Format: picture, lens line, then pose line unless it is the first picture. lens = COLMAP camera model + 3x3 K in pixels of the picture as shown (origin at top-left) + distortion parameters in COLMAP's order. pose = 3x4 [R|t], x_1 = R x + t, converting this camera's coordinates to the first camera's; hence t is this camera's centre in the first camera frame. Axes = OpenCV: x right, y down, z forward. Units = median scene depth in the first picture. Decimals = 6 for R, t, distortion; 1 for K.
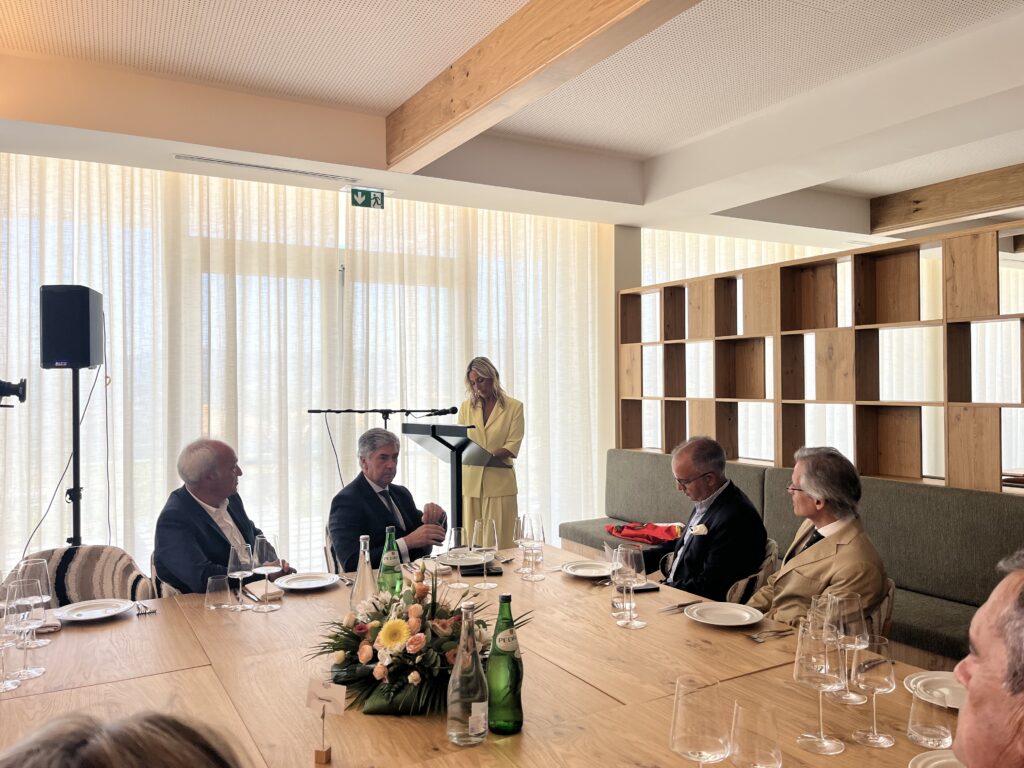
lens RADIAL K [[775.4, 0, 509.1], [0, 775.4, 380.1], [0, 0, 1]] dist [0.081386, -0.118344]
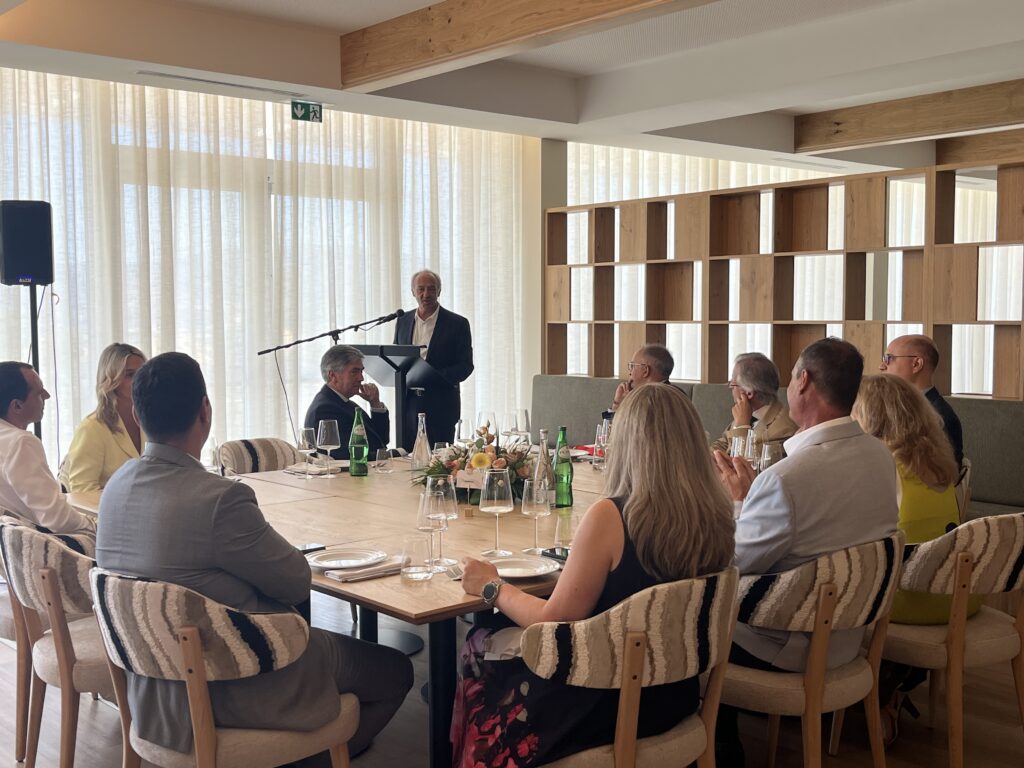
lens RADIAL K [[1155.2, 0, 512.0], [0, 1155.2, 384.0], [0, 0, 1]] dist [0.127523, -0.353888]
pose [[0.982191, -0.006290, 0.187780, -0.200654], [-0.005552, 0.998031, 0.062469, 0.012941], [-0.187803, -0.062399, 0.980223, -0.477249]]
